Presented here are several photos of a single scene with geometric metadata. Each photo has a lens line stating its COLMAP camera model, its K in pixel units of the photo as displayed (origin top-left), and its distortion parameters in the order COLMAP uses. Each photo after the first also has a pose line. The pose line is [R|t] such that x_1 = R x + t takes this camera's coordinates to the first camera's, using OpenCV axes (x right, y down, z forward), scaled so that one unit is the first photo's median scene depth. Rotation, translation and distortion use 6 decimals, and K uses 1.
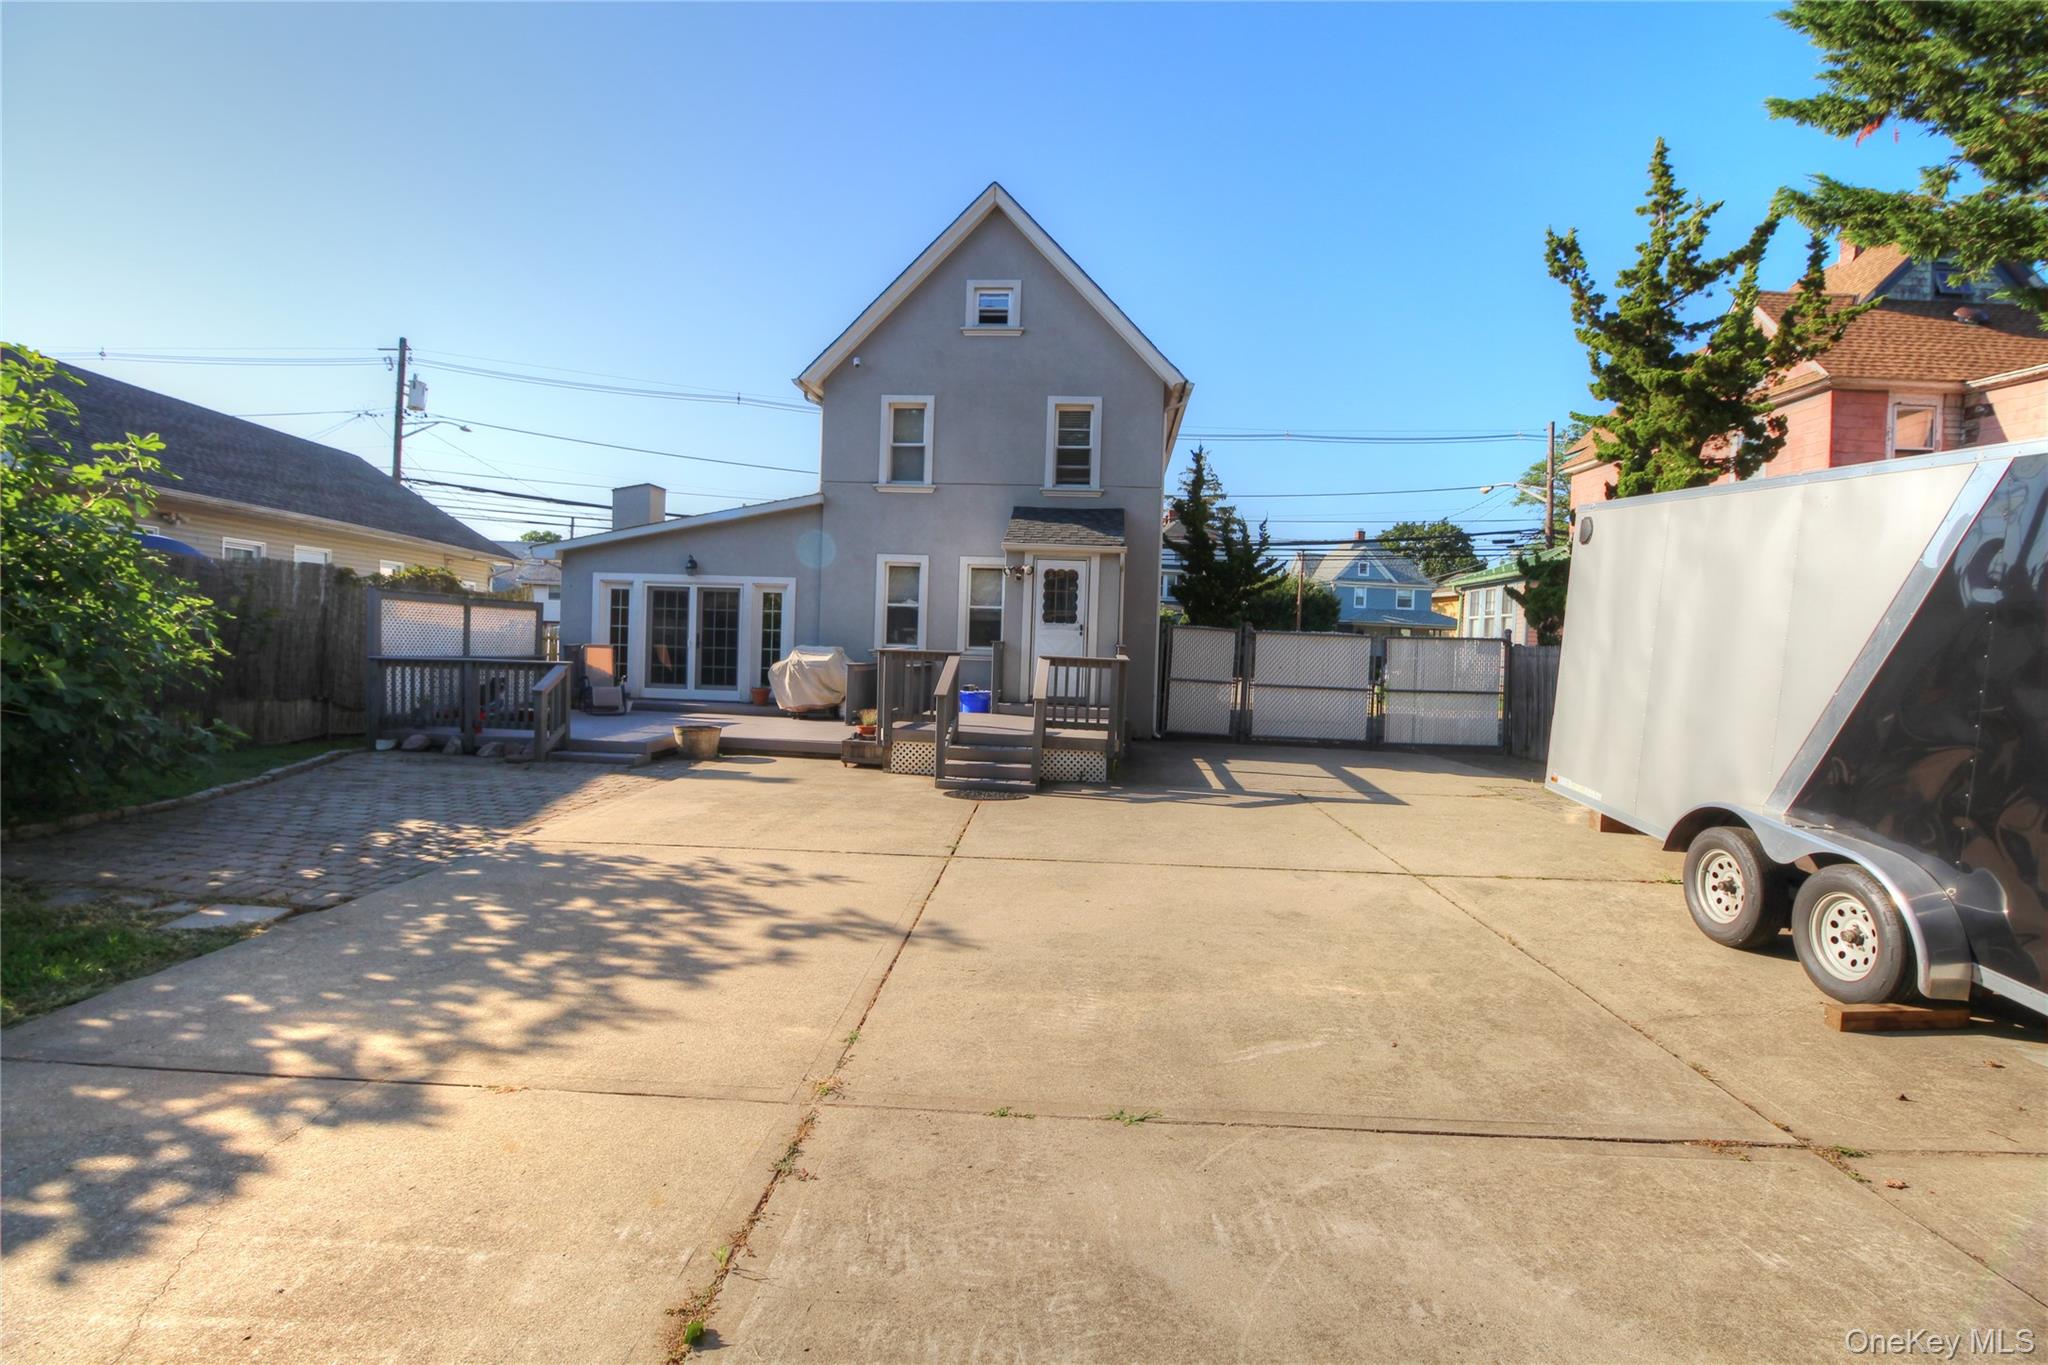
lens RADIAL K [[931.2, 0, 1027.8], [0, 931.2, 666.5], [0, 0, 1]] dist [0.000503, -0.010804]
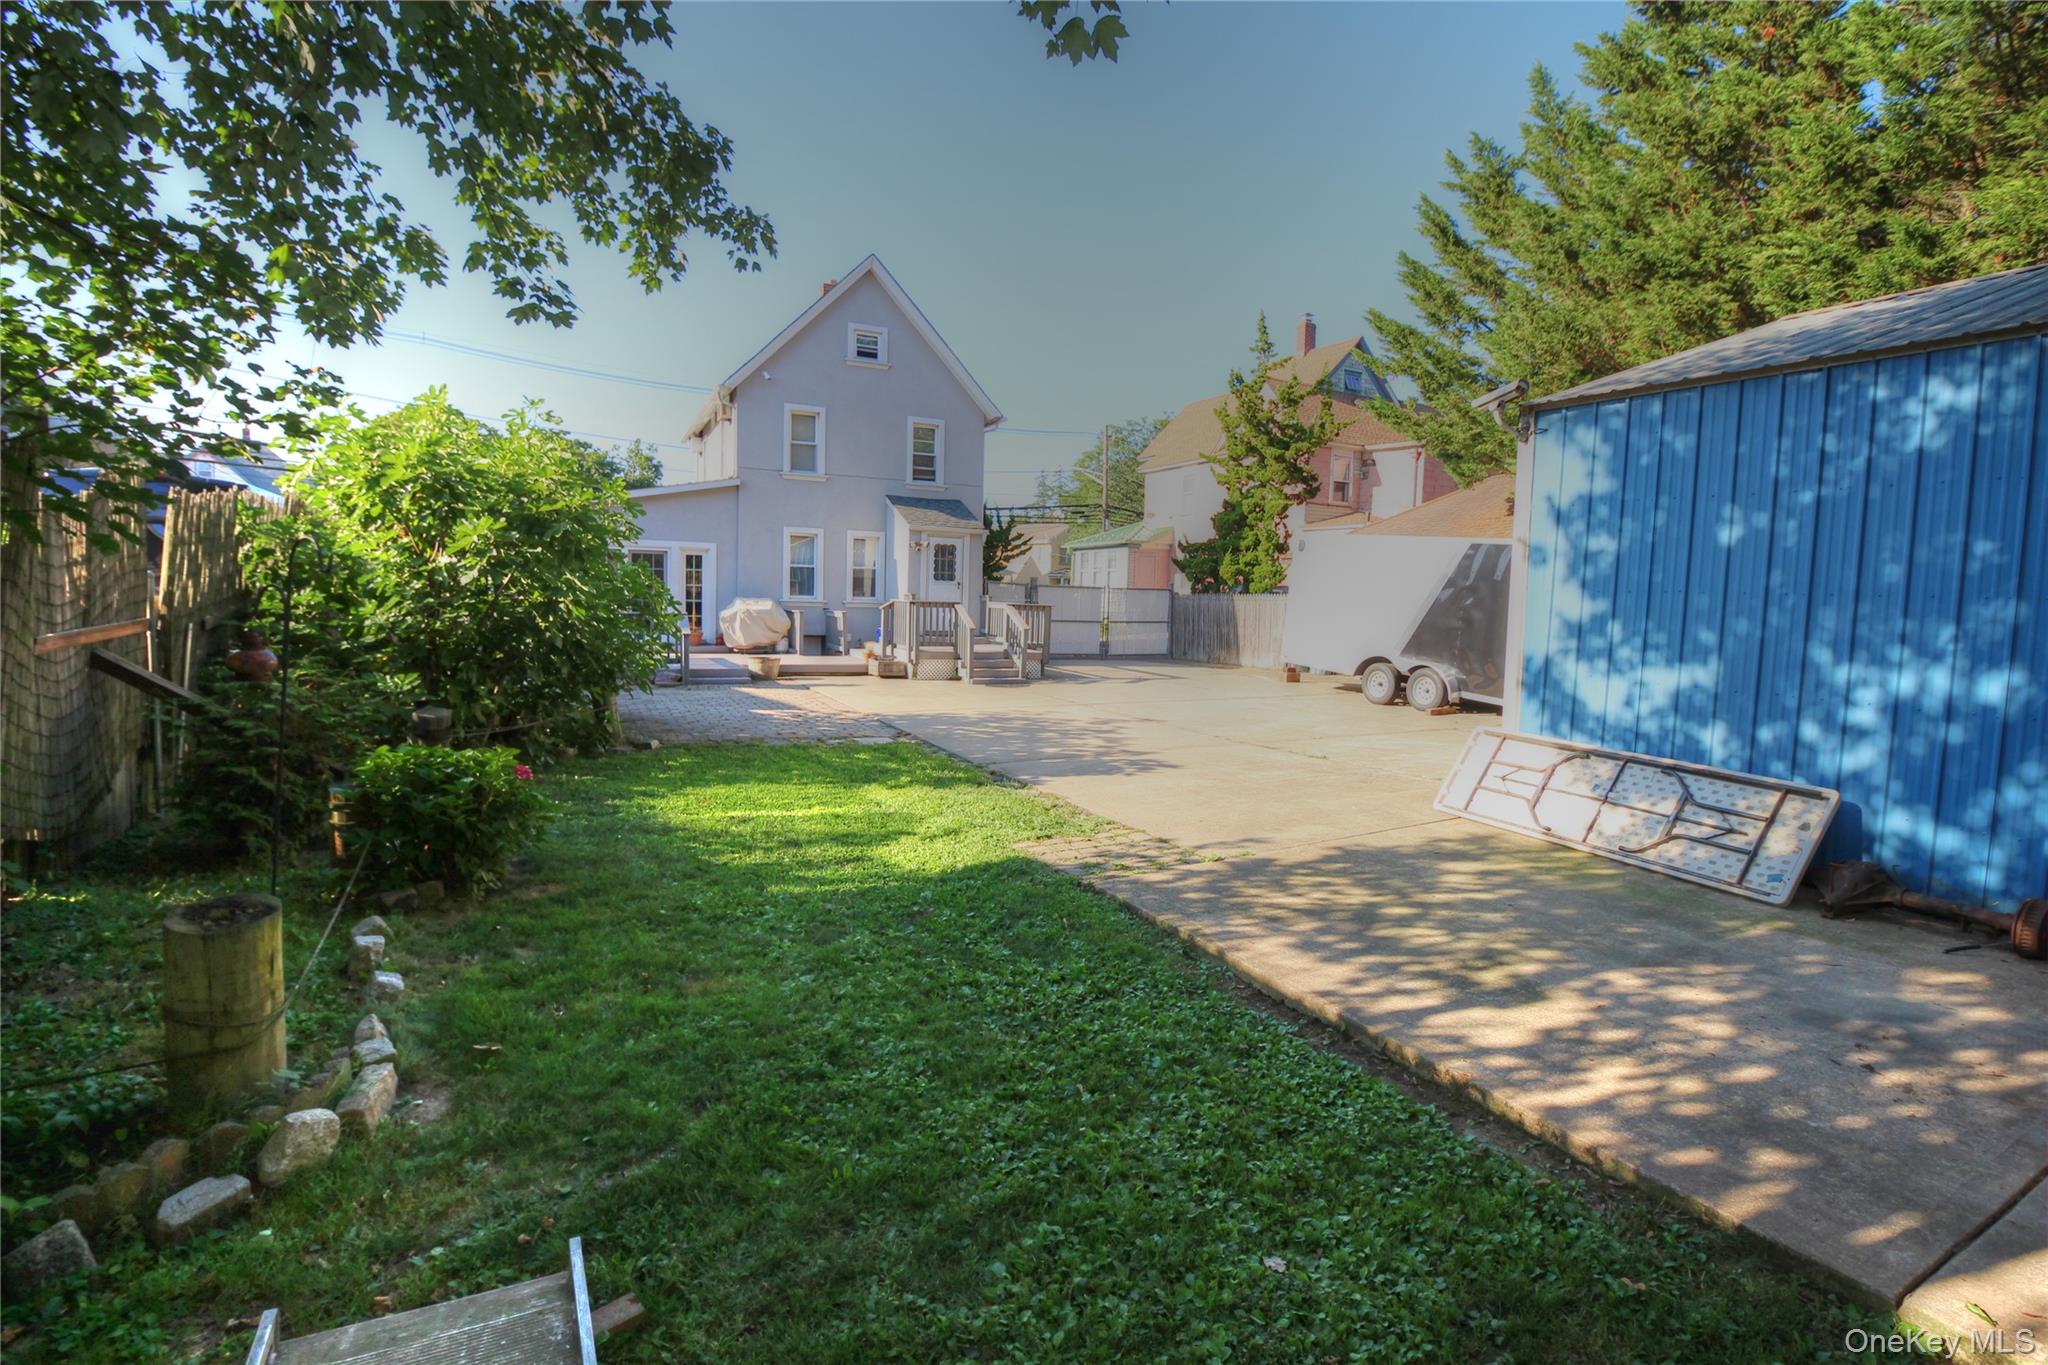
lens RADIAL K [[941.4, 0, 1023.5], [0, 941.4, 667.5], [0, 0, 1]] dist [0.003295, -0.015400]
pose [[0.867313, -0.045858, 0.495646, -0.538688], [0.016055, 0.997806, 0.064224, -0.003313], [-0.497504, -0.047745, 0.866147, -0.316966]]
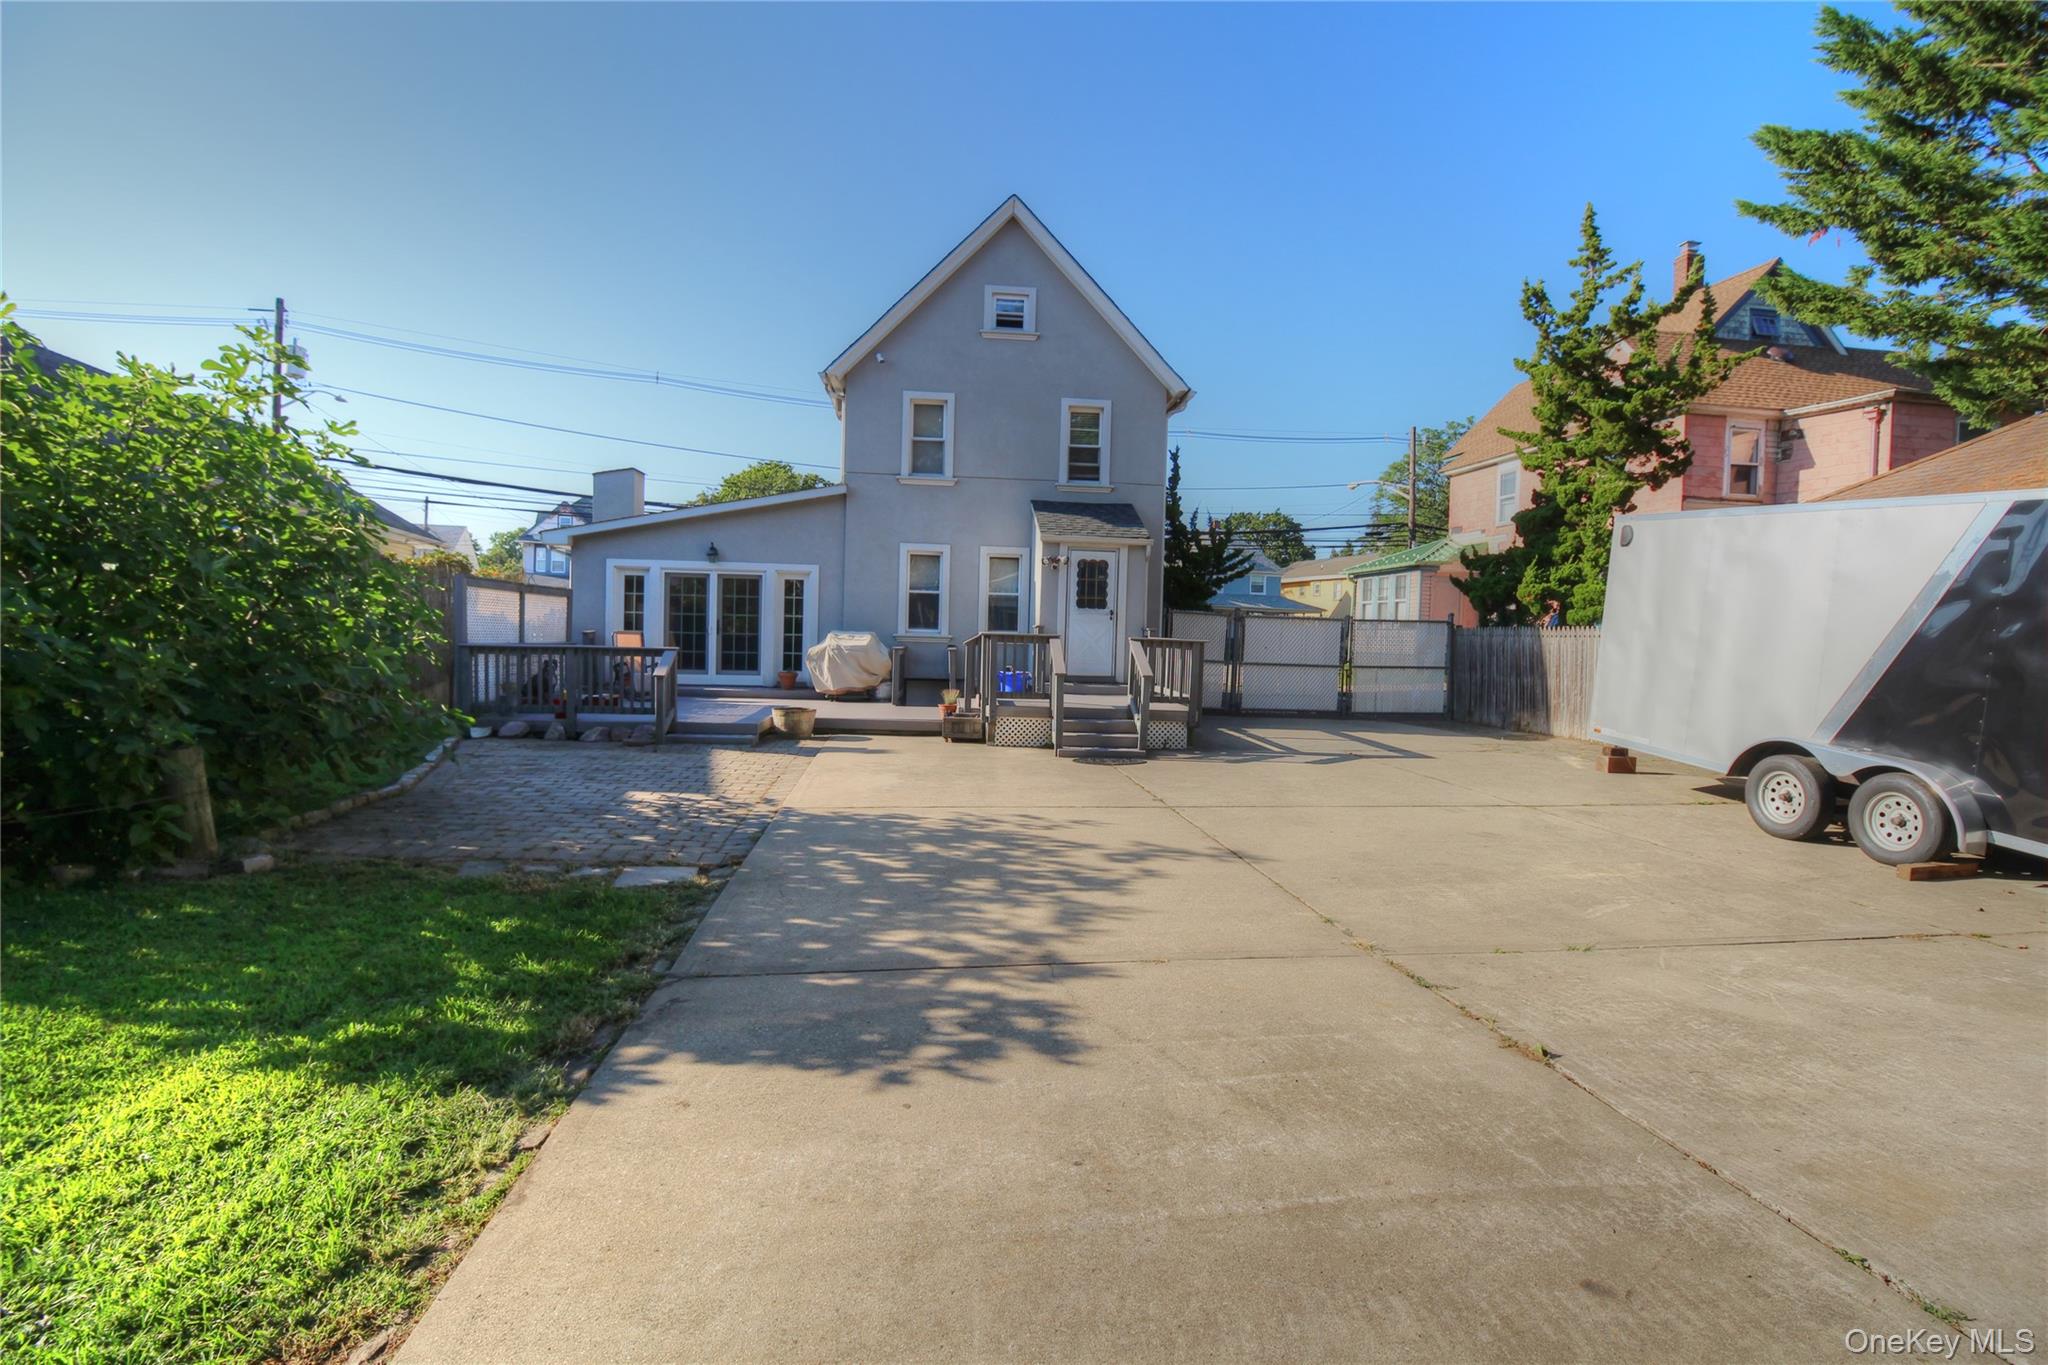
lens RADIAL K [[941.4, 0, 1023.5], [0, 941.4, 667.5], [0, 0, 1]] dist [0.003295, -0.015400]
pose [[0.985417, -0.012570, 0.169693, -0.209371], [0.009957, 0.999819, 0.016241, 0.003241], [-0.169867, -0.014314, 0.985363, -0.068998]]
